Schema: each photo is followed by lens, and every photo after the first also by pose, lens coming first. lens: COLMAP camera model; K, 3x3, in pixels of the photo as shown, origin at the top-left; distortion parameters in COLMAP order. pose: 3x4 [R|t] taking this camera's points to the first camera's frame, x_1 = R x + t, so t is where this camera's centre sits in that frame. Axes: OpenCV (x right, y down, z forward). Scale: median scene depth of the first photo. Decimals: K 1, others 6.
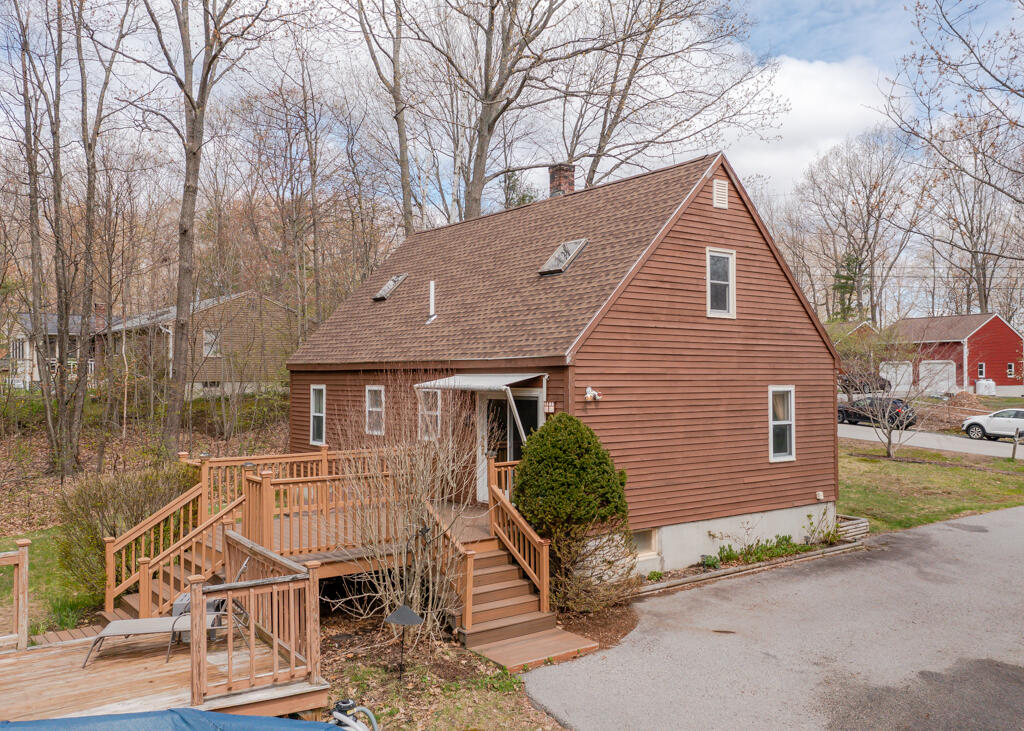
lens RADIAL K [[882.9, 0, 509.7], [0, 882.9, 371.4], [0, 0, 1]] dist [0.014737, 0.005422]
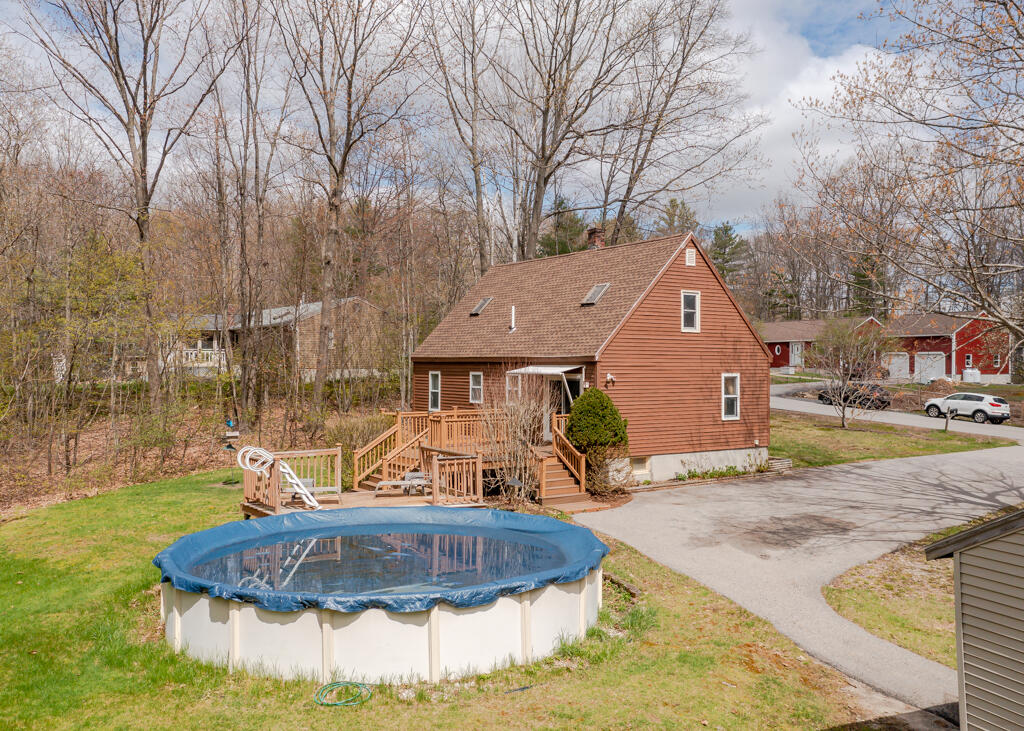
lens RADIAL K [[882.9, 0, 521.9], [0, 882.9, 363.1], [0, 0, 1]] dist [0.014737, 0.005422]
pose [[0.999412, 0.004210, -0.034032, -0.019609], [-0.004027, 0.999977, 0.005463, -0.009732], [0.034054, -0.005322, 0.999406, -0.639775]]
